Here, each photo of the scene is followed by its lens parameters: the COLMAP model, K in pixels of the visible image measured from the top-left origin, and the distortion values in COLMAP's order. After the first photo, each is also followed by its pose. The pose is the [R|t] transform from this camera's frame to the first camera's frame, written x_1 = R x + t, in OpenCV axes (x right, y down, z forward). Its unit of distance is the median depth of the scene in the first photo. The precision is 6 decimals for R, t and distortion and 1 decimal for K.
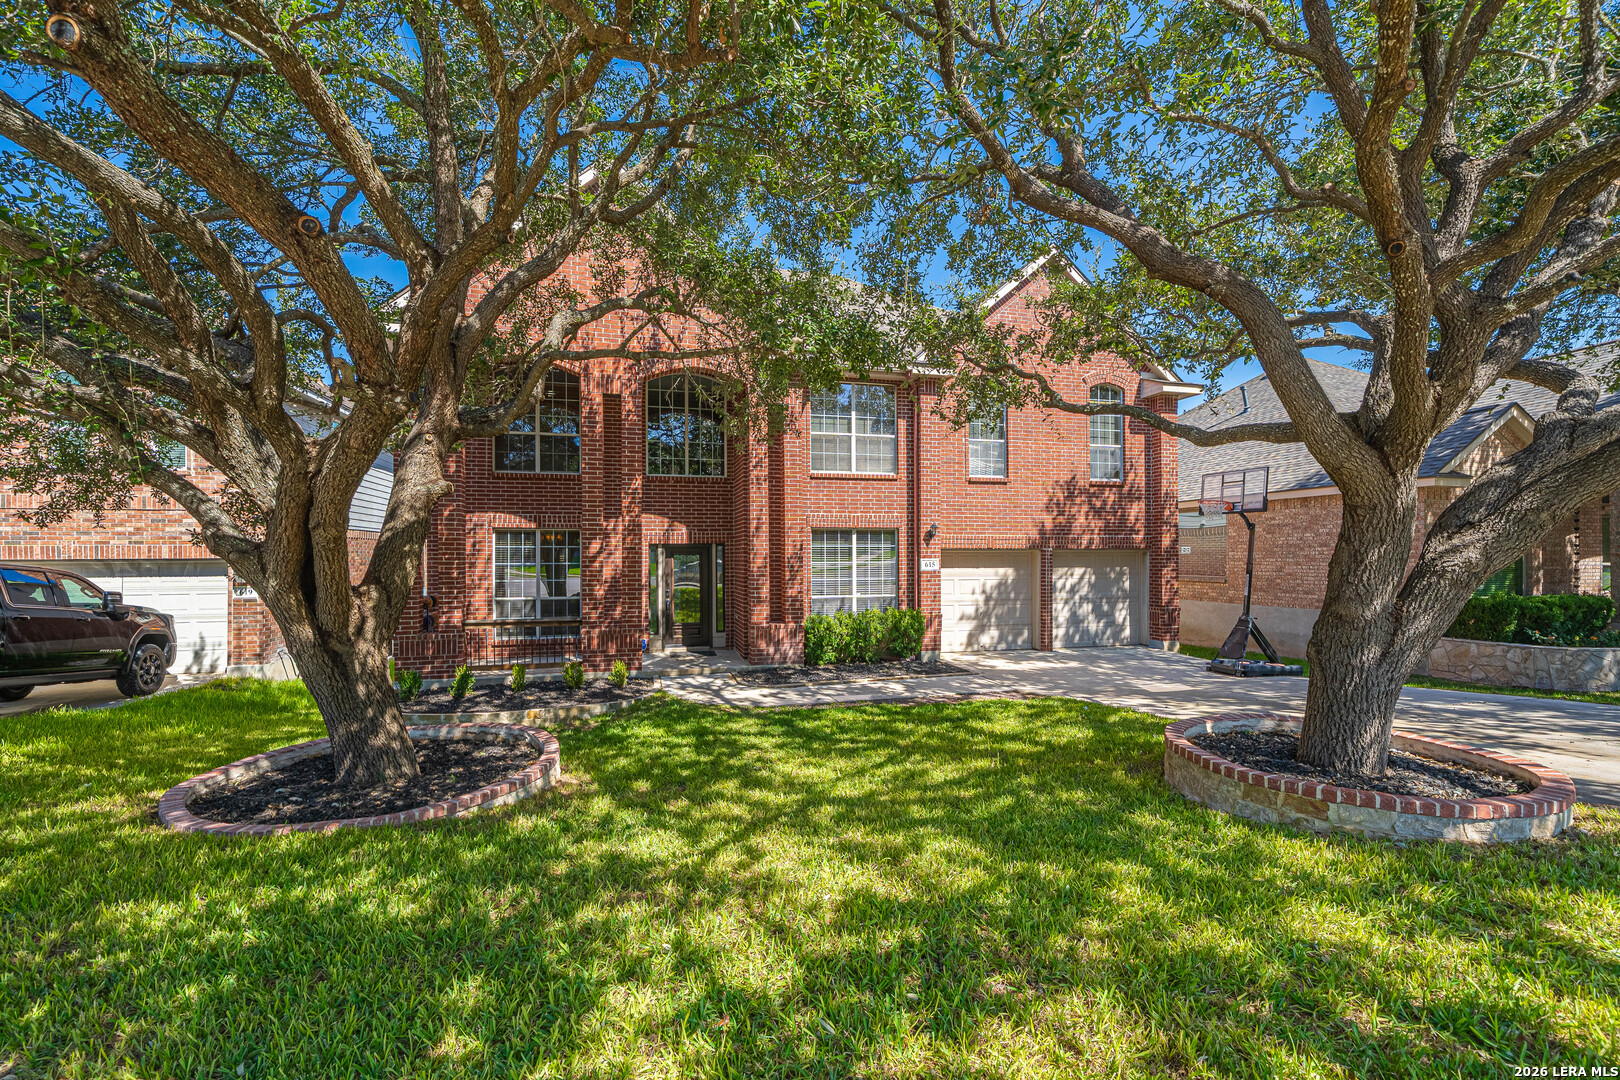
lens RADIAL K [[663.7, 0, 804.7], [0, 663.7, 534.2], [0, 0, 1]] dist [-0.002653, 0.000835]
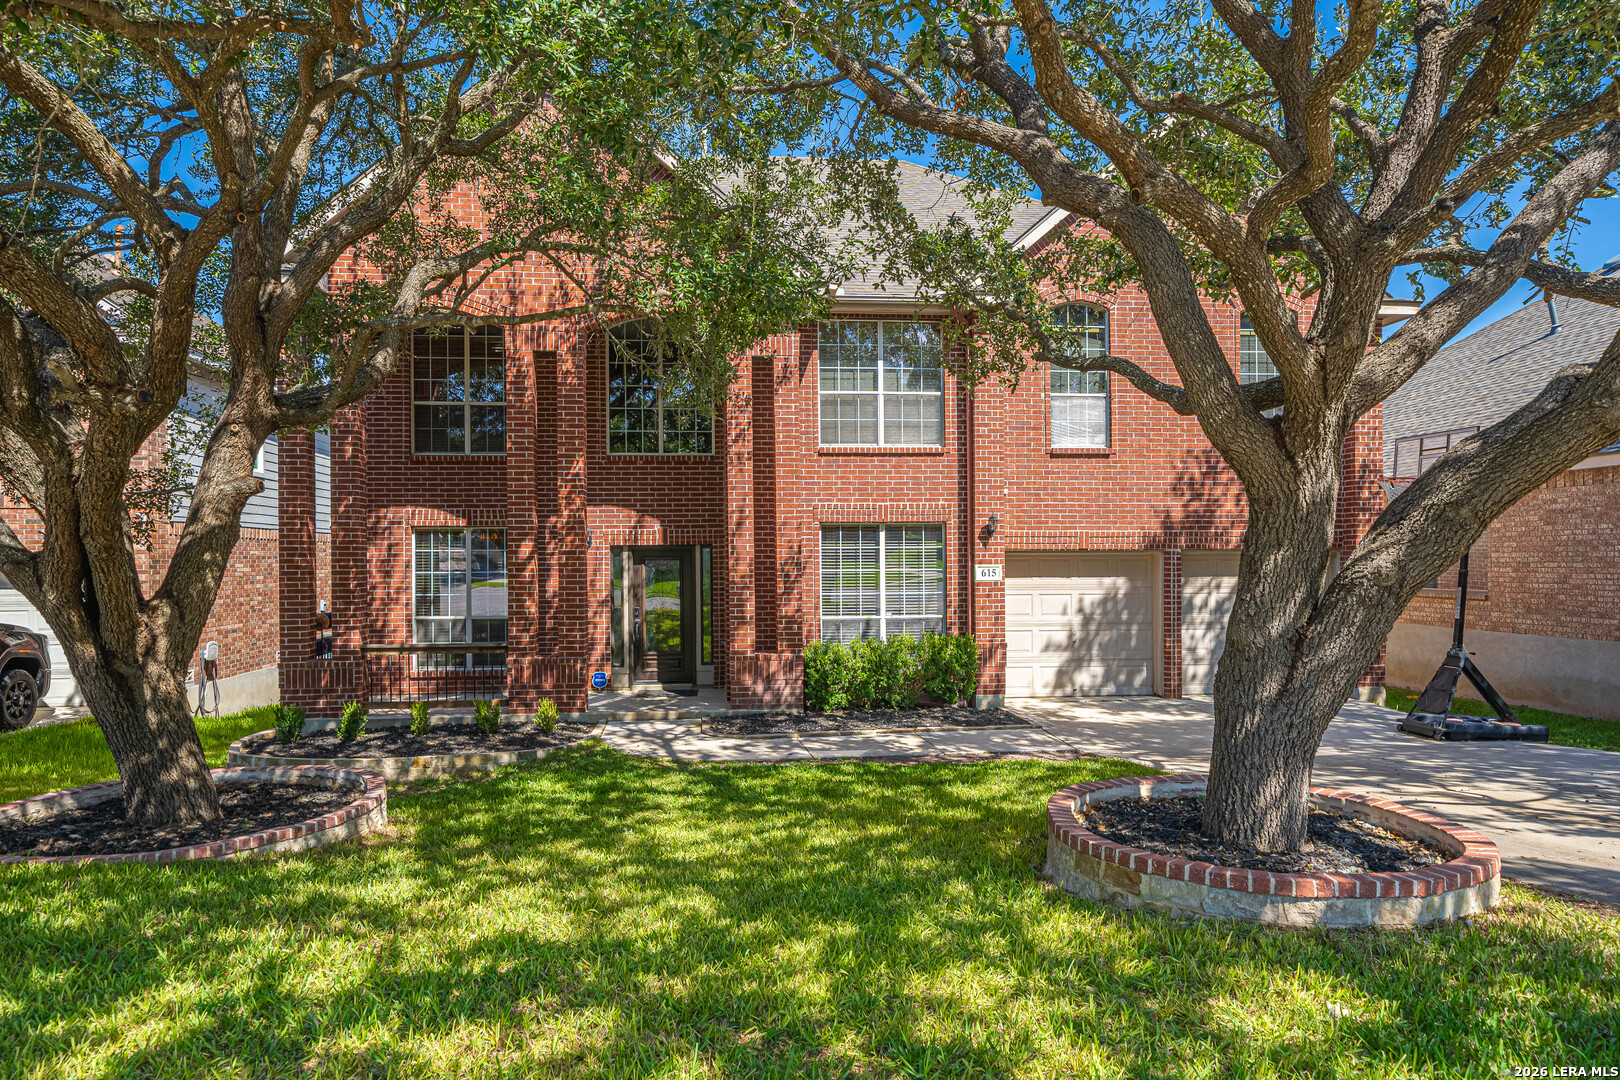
lens RADIAL K [[972.7, 0, 801.7], [0, 972.7, 529.8], [0, 0, 1]] dist [0.010459, -0.008148]
pose [[0.988896, -0.008140, -0.148385, 0.159949], [0.008637, 0.999959, 0.002710, -0.005064], [0.148357, -0.003961, 0.988926, -0.065686]]
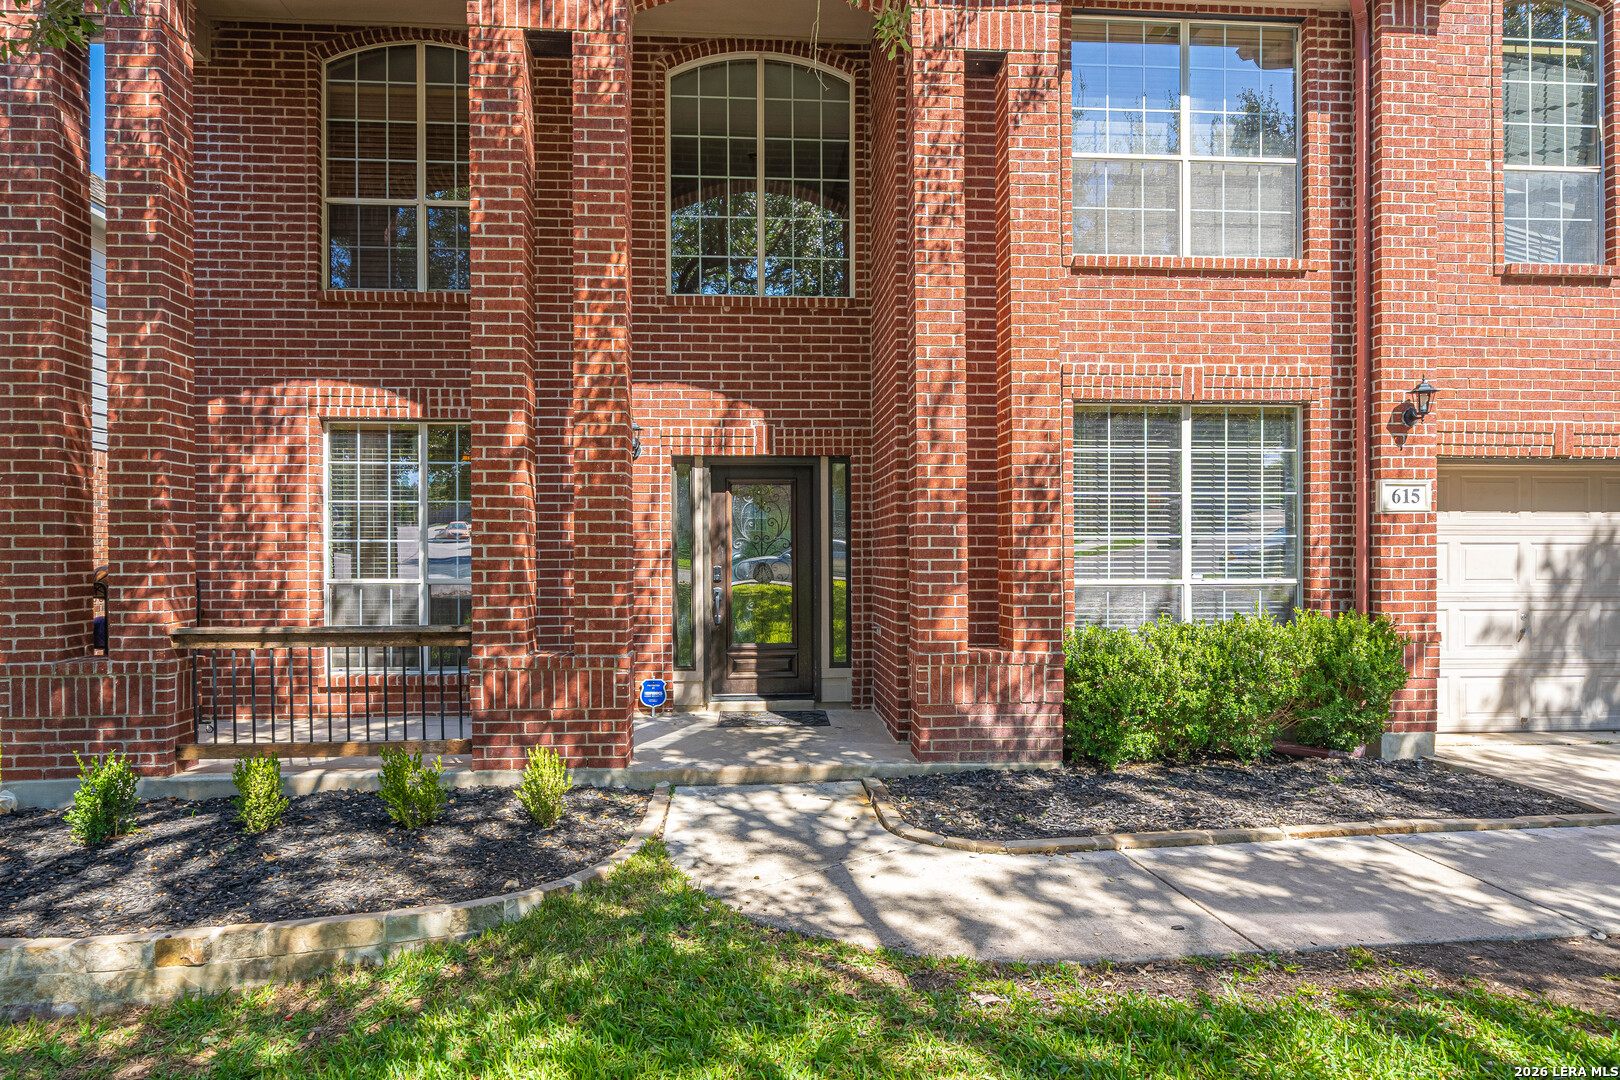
lens RADIAL K [[922.2, 0, 800.6], [0, 922.2, 548.5], [0, 0, 1]] dist [-0.001774, -0.002742]
pose [[0.983964, -0.001886, -0.178355, -0.055368], [0.007130, 0.999561, 0.028769, 0.063760], [0.178223, -0.029579, 0.983545, 0.481069]]
